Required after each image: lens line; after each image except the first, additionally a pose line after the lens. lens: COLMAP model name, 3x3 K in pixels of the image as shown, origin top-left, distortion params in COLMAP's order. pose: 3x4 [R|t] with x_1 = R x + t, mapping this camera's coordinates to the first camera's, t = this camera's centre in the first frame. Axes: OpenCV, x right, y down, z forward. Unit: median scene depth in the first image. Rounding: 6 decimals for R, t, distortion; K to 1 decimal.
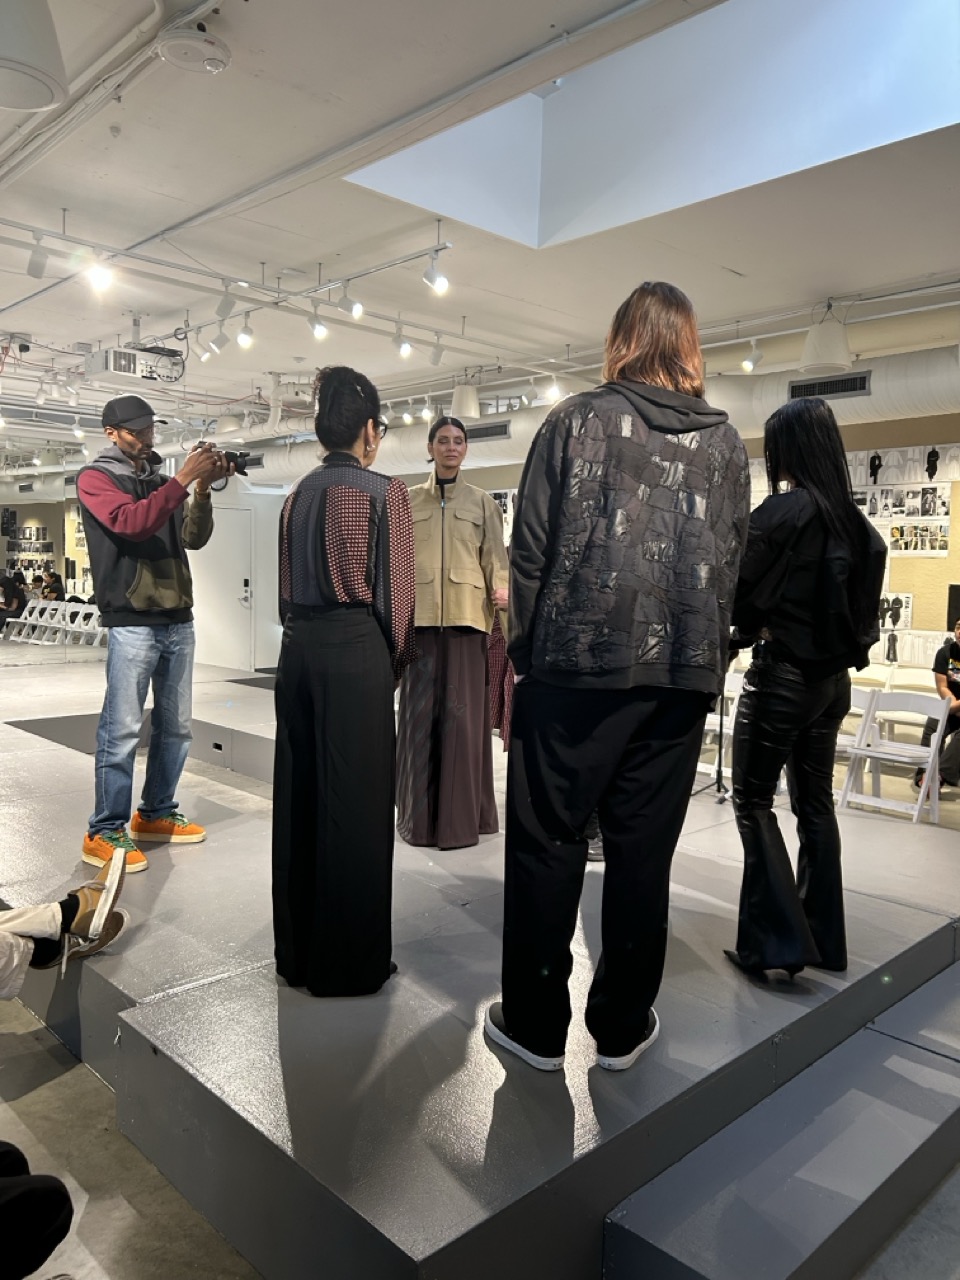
lens RADIAL K [[982.9, 0, 480.0], [0, 982.9, 640.0], [0, 0, 1]] dist [0.008696, -0.001011]
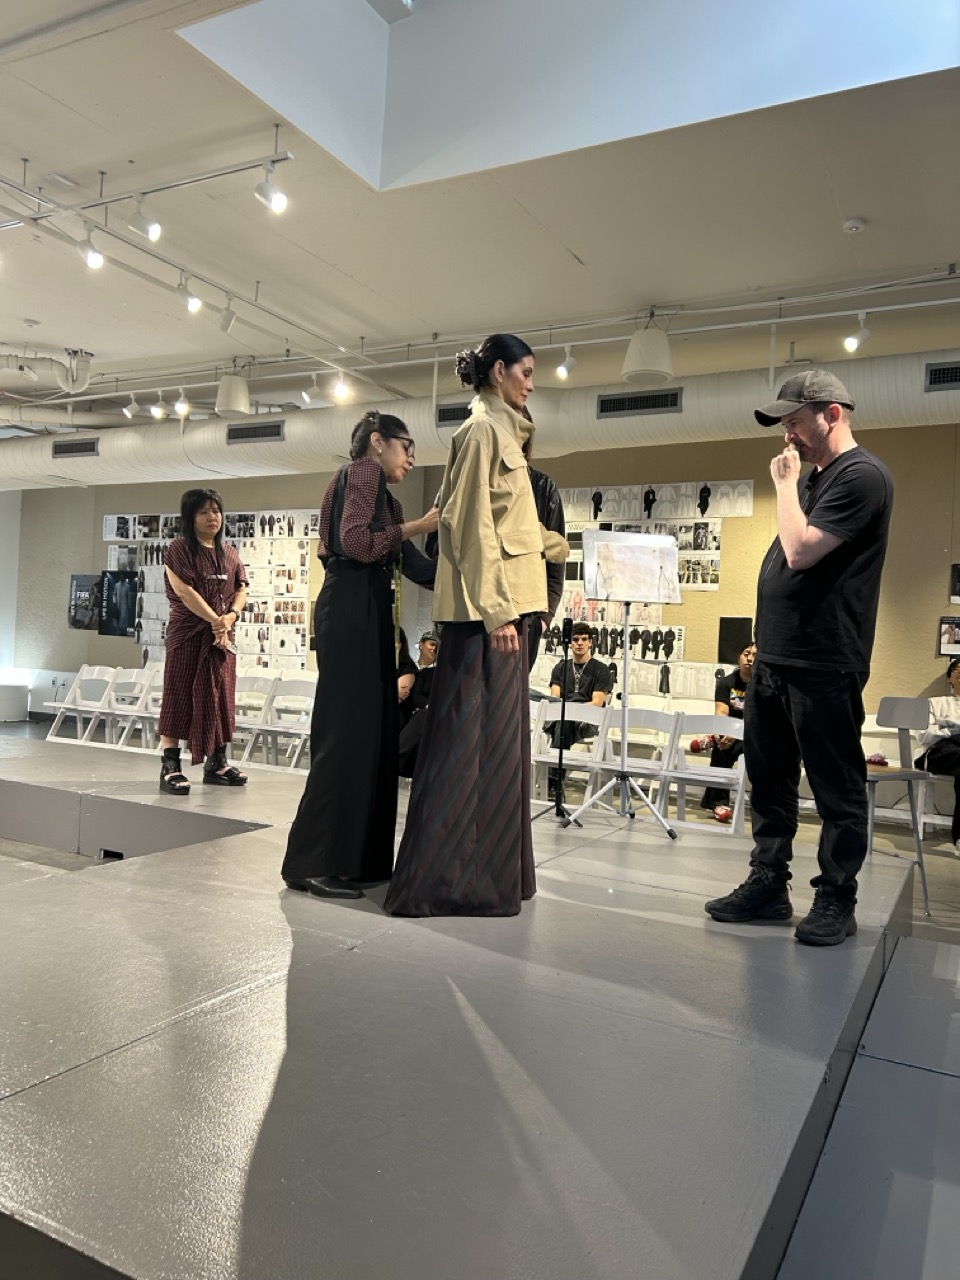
lens RADIAL K [[975.6, 0, 477.9], [0, 975.6, 658.0], [0, 0, 1]] dist [-0.001878, -0.002144]
pose [[0.948958, 0.022274, 0.314614, -0.081071], [-0.006133, 0.998618, -0.052200, 0.040346], [-0.315342, 0.047606, 0.947783, 0.116477]]
